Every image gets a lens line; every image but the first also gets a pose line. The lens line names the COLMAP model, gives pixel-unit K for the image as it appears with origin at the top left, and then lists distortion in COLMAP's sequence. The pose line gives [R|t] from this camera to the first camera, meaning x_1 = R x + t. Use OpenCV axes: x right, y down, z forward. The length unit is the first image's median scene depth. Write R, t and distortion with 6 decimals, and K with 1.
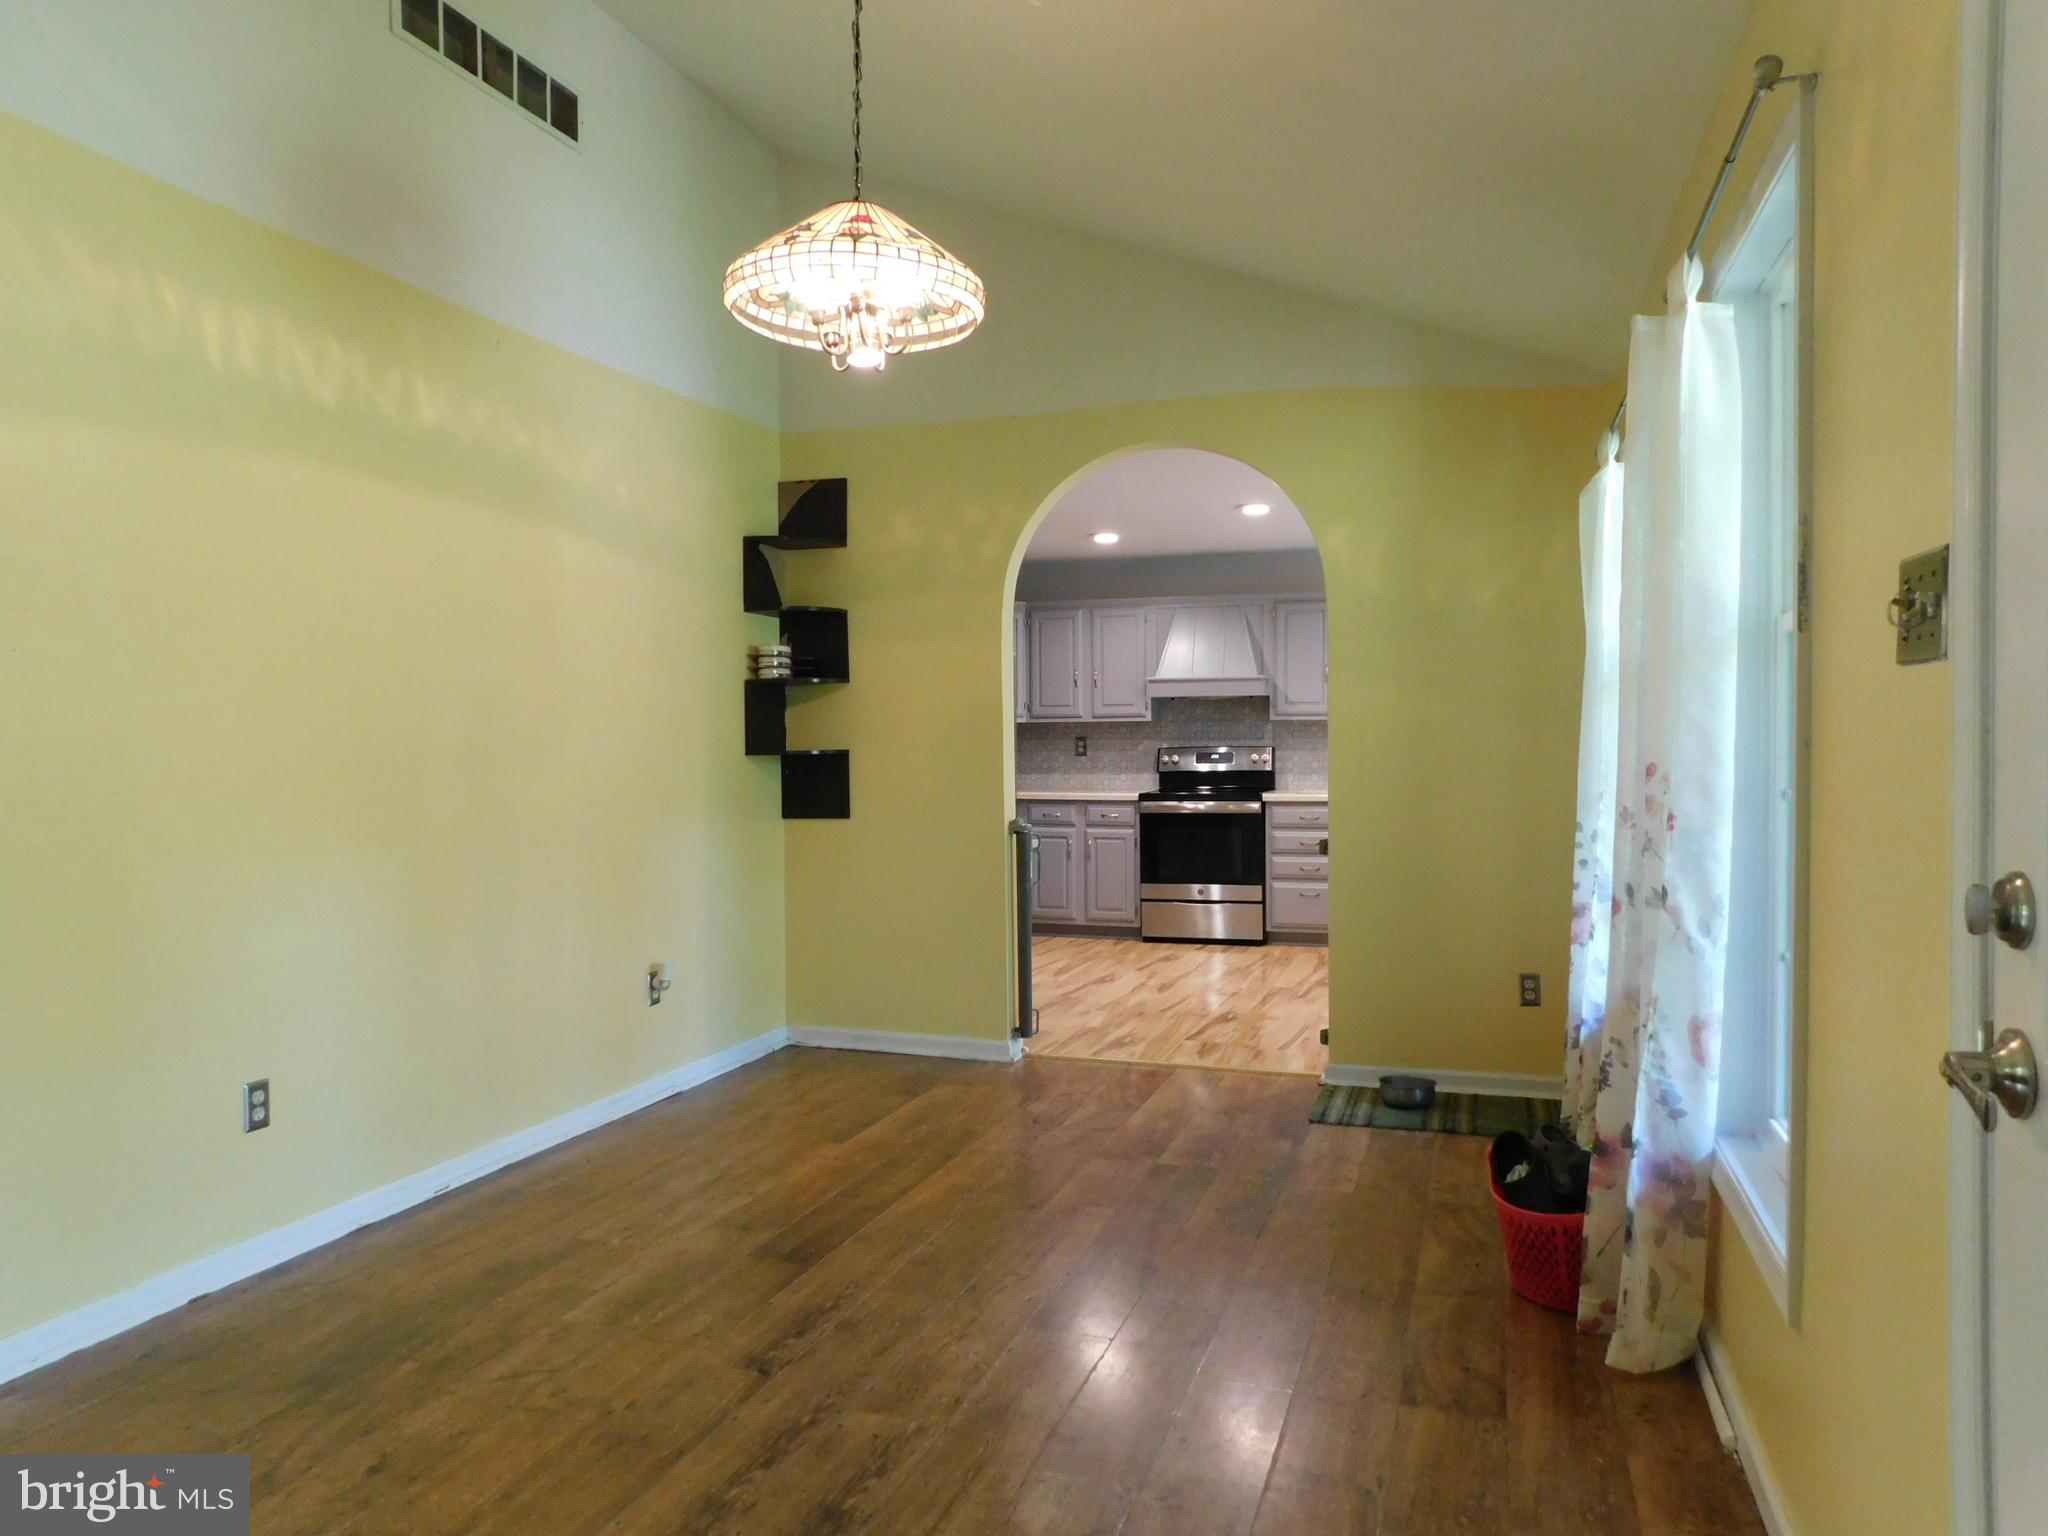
lens RADIAL K [[1366.4, 0, 1021.3], [0, 1366.4, 765.1], [0, 0, 1]] dist [-0.050603, 0.035726]
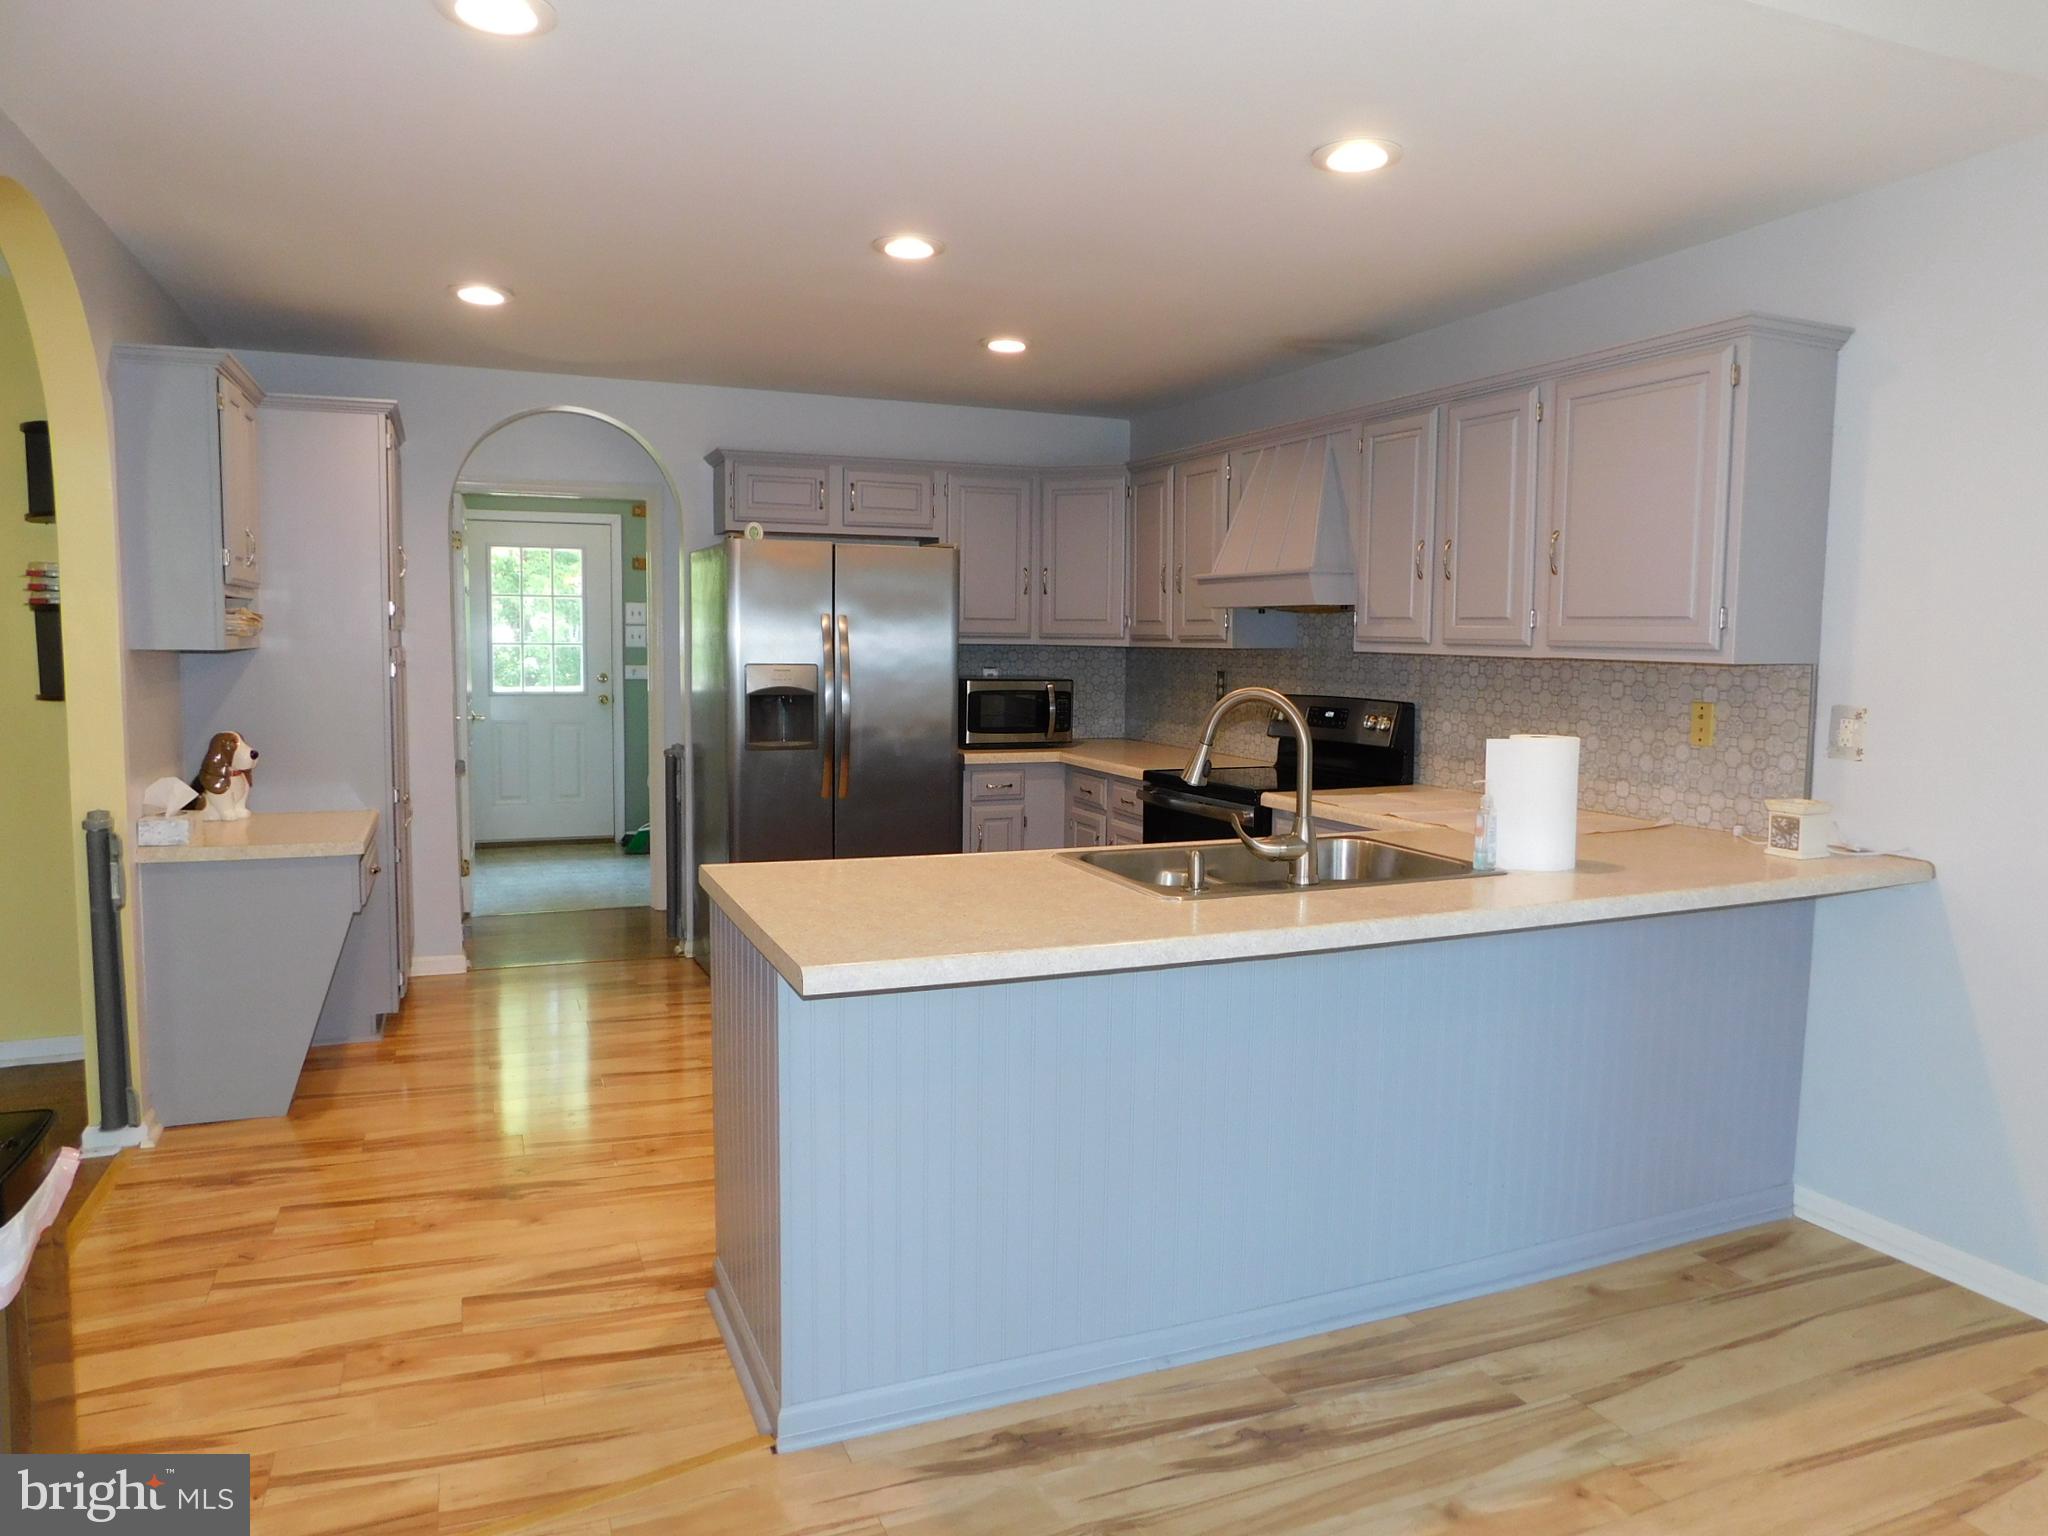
lens RADIAL K [[1366.4, 0, 1011.7], [0, 1366.4, 777.4], [0, 0, 1]] dist [-0.050603, 0.035726]
pose [[0.650284, 0.088089, -0.754567, 0.492259], [-0.027851, 0.995351, 0.092196, -0.029258], [0.759180, -0.038938, 0.649715, 0.556805]]
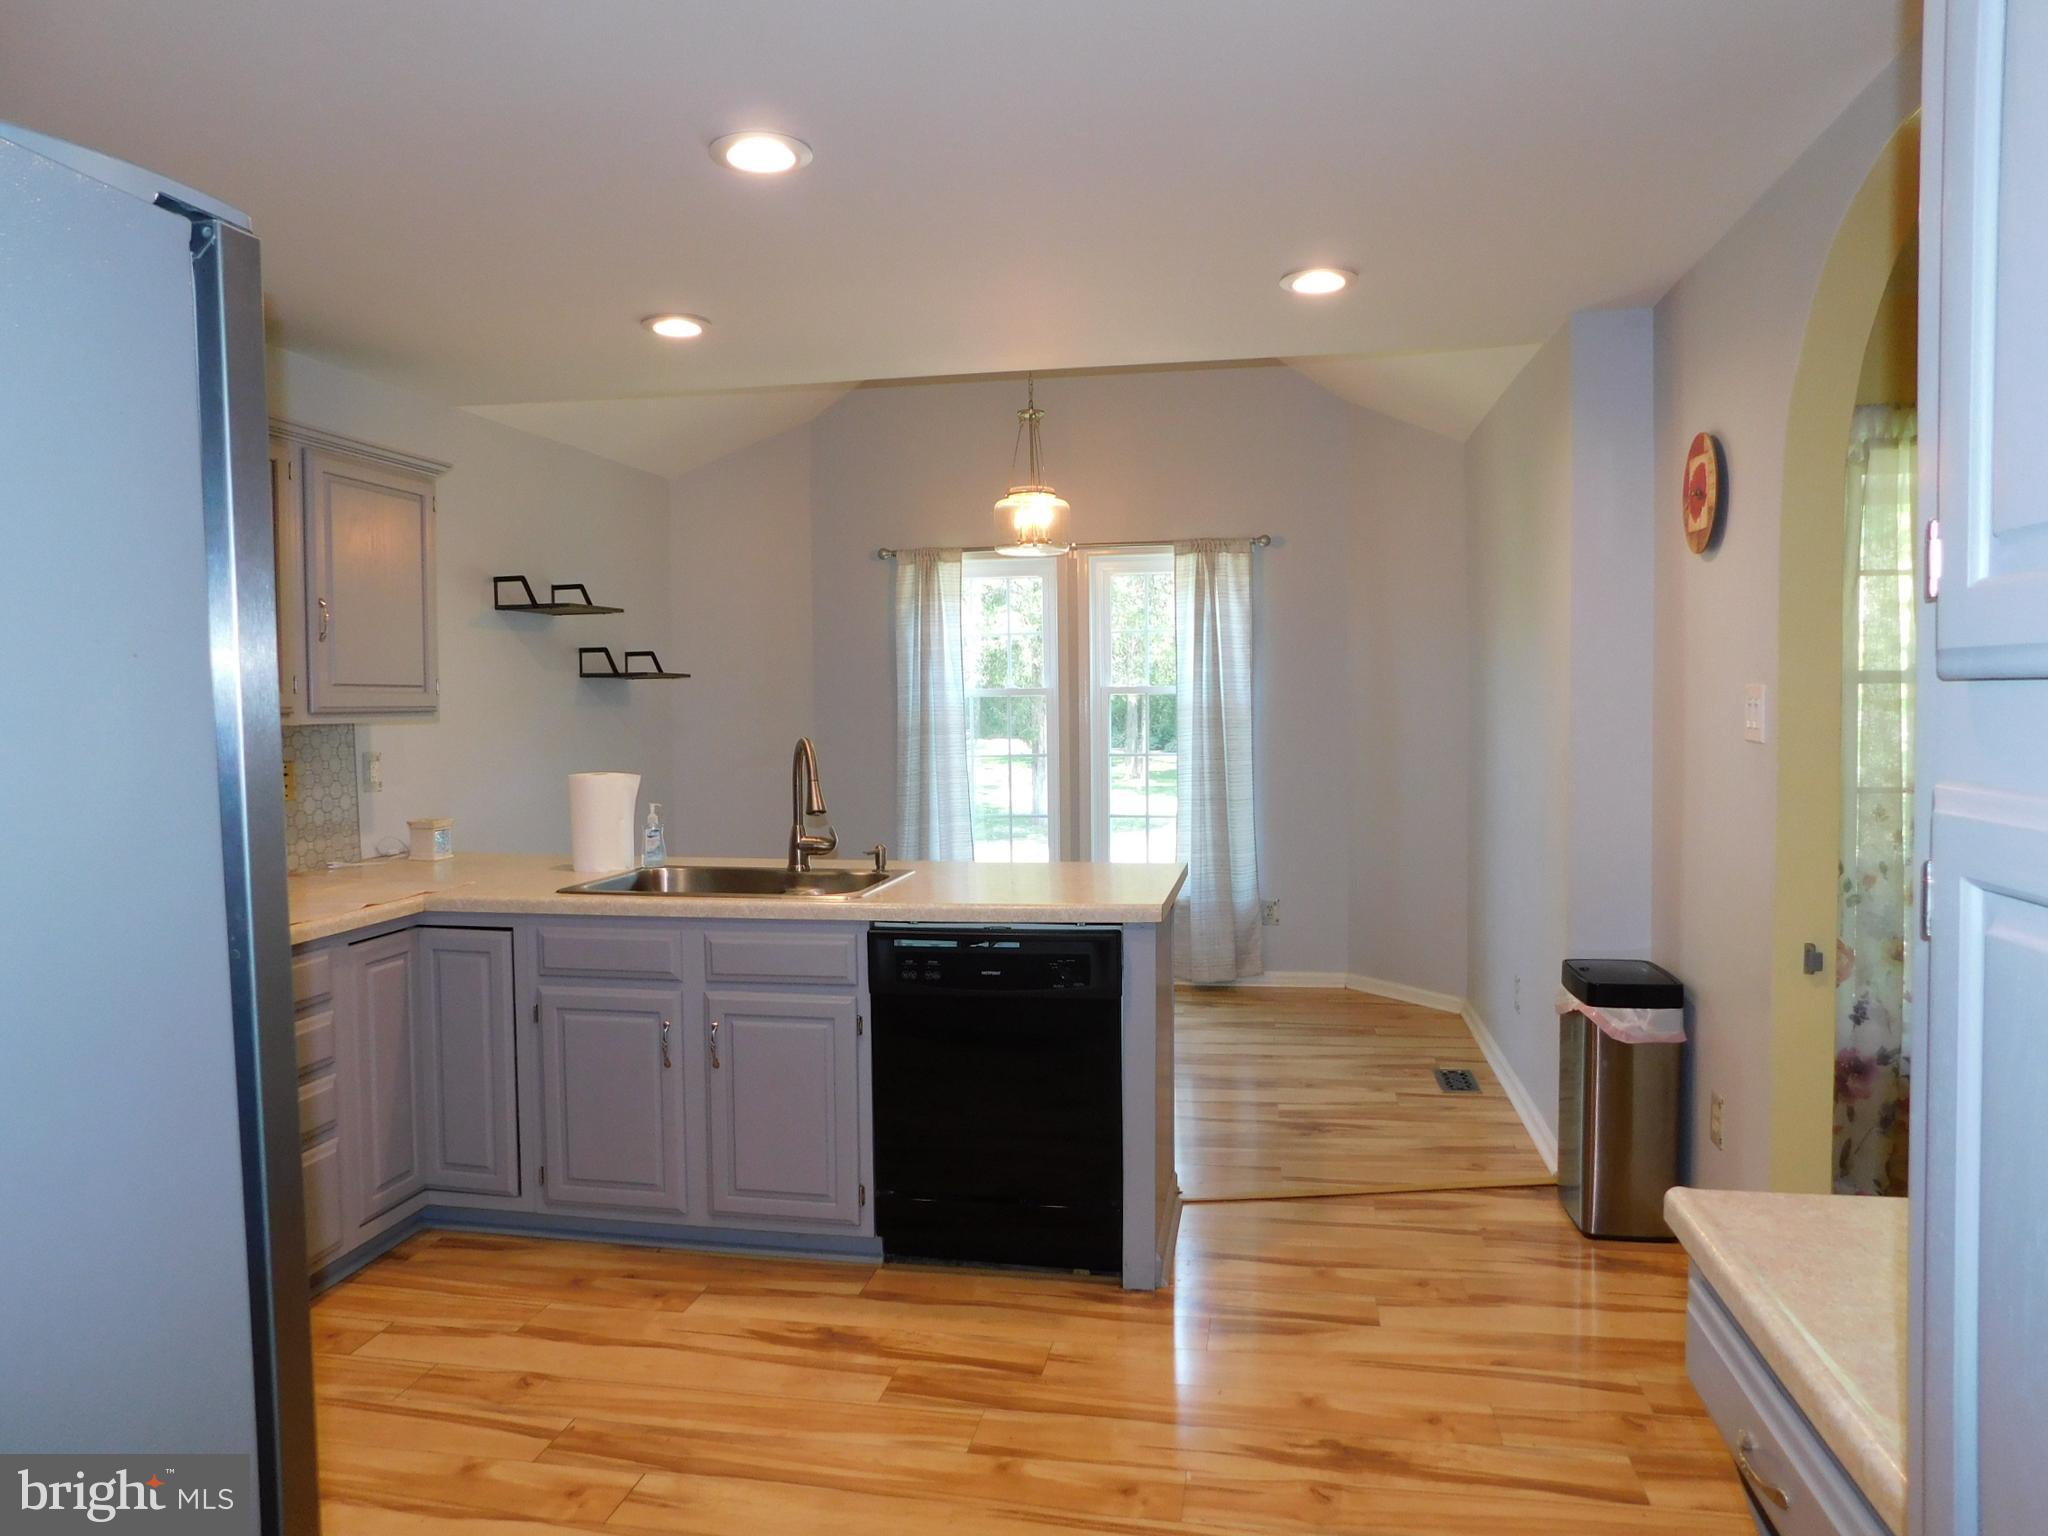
lens RADIAL K [[1366.4, 0, 1025.0], [0, 1366.4, 765.0], [0, 0, 1]] dist [-0.050603, 0.035726]
pose [[-0.141039, -0.046903, 0.988892, -0.168618], [0.030232, 0.998207, 0.051657, -0.034859], [-0.989542, 0.037182, -0.139368, 0.802050]]
